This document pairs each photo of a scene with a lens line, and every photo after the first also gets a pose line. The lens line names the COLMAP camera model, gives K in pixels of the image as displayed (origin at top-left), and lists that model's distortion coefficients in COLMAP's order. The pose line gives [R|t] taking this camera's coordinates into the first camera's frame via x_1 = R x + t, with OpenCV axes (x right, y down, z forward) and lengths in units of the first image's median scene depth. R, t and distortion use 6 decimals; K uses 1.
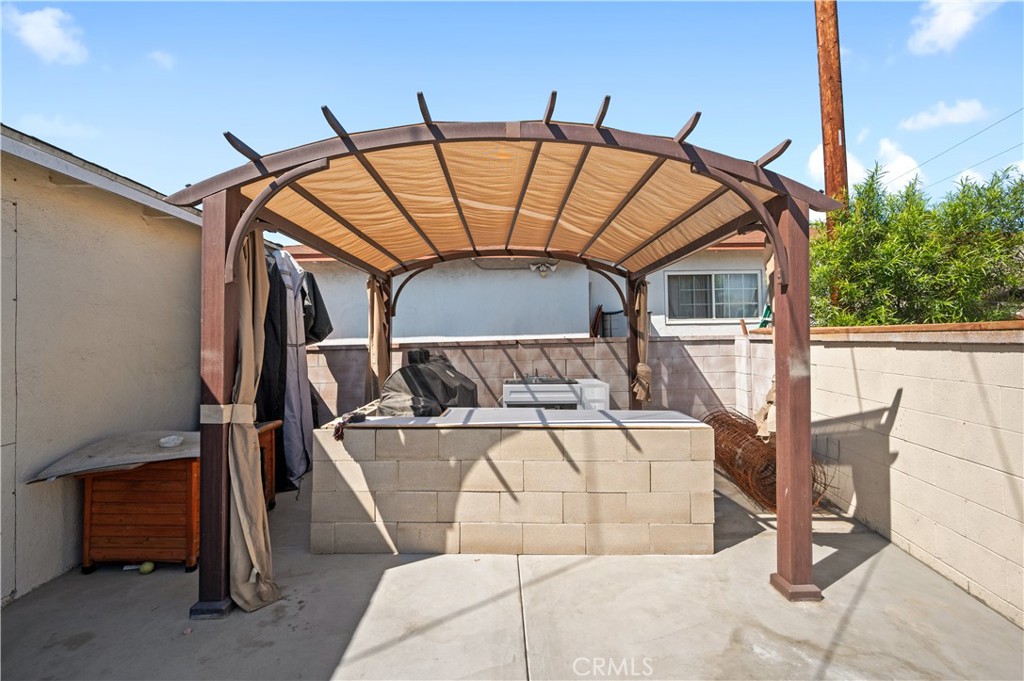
lens RADIAL K [[405.9, 0, 503.6], [0, 405.9, 337.4], [0, 0, 1]] dist [-0.002031, -0.000082]
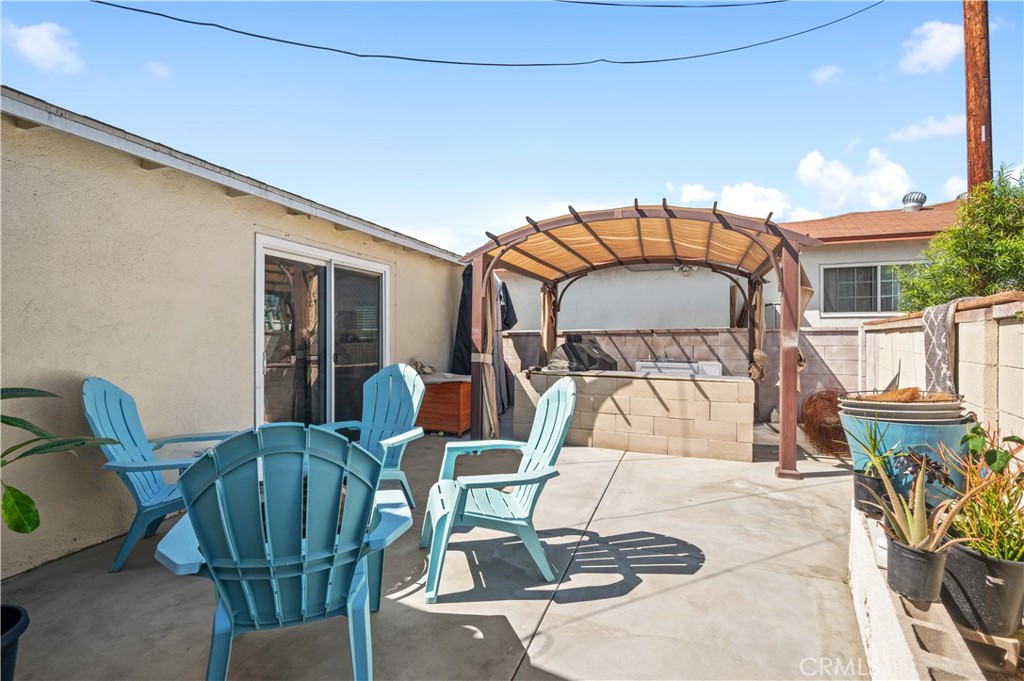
lens RADIAL K [[464.3, 0, 512.0], [0, 464.3, 340.5], [0, 0, 1]] dist [-0.055568, 0.000019]
pose [[0.932114, 0.013876, -0.361898, 0.156428], [-0.008989, 0.999844, 0.015184, 0.024754], [0.362053, -0.010900, 0.932094, -0.541347]]
